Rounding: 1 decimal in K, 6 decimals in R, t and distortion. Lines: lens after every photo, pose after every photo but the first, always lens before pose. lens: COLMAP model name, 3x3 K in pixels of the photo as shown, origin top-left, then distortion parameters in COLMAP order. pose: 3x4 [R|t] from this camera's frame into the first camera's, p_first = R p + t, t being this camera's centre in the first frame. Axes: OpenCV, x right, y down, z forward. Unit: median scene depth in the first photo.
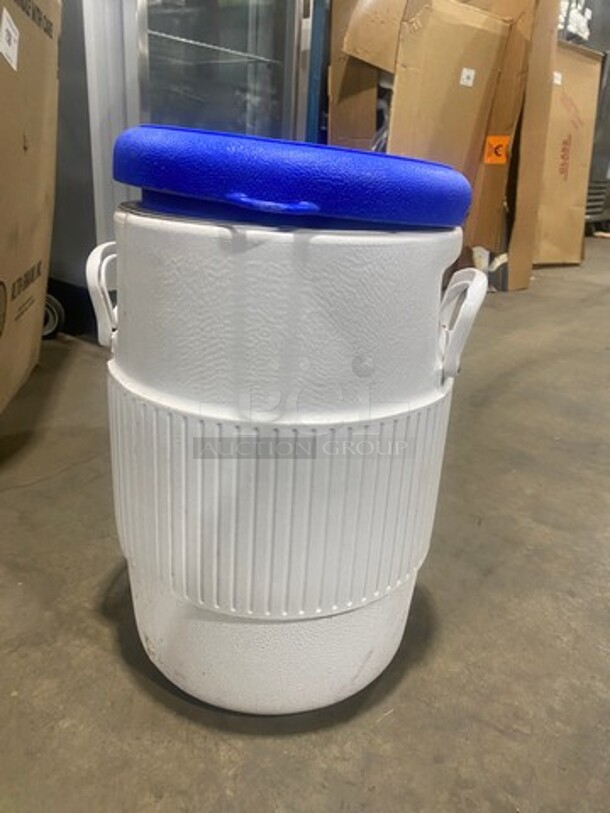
lens RADIAL K [[610.5, 0, 312.6], [0, 610.5, 404.5], [0, 0, 1]] dist [0.003377, 0.005191]
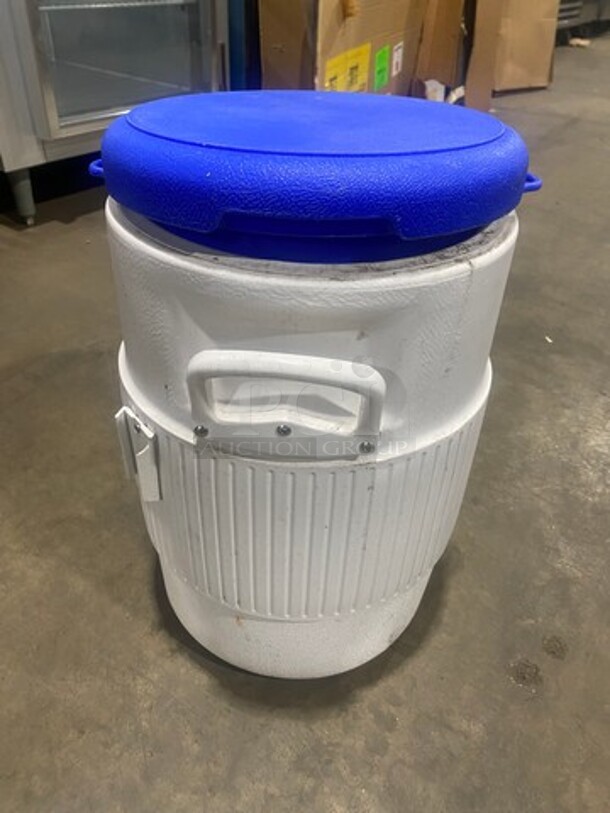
lens RADIAL K [[610.5, 0, 299.3], [0, 610.5, 406.5], [0, 0, 1]] dist [0.003377, 0.005191]
pose [[0.998274, -0.051456, 0.028305, 0.099709], [0.042341, 0.964606, 0.260276, -0.145643], [-0.040696, -0.258628, 0.965119, 0.029687]]
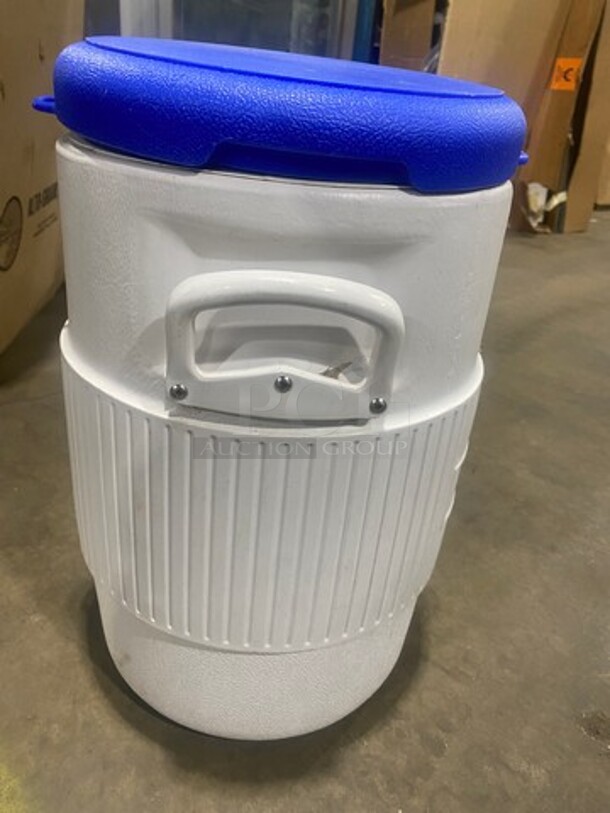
lens RADIAL K [[610.5, 0, 299.5], [0, 610.5, 404.8], [0, 0, 1]] dist [0.003377, 0.005191]
pose [[0.993092, 0.075994, -0.089405, 0.093586], [-0.065953, 0.991702, 0.110352, -0.001934], [0.097049, -0.103694, 0.989863, 0.011433]]
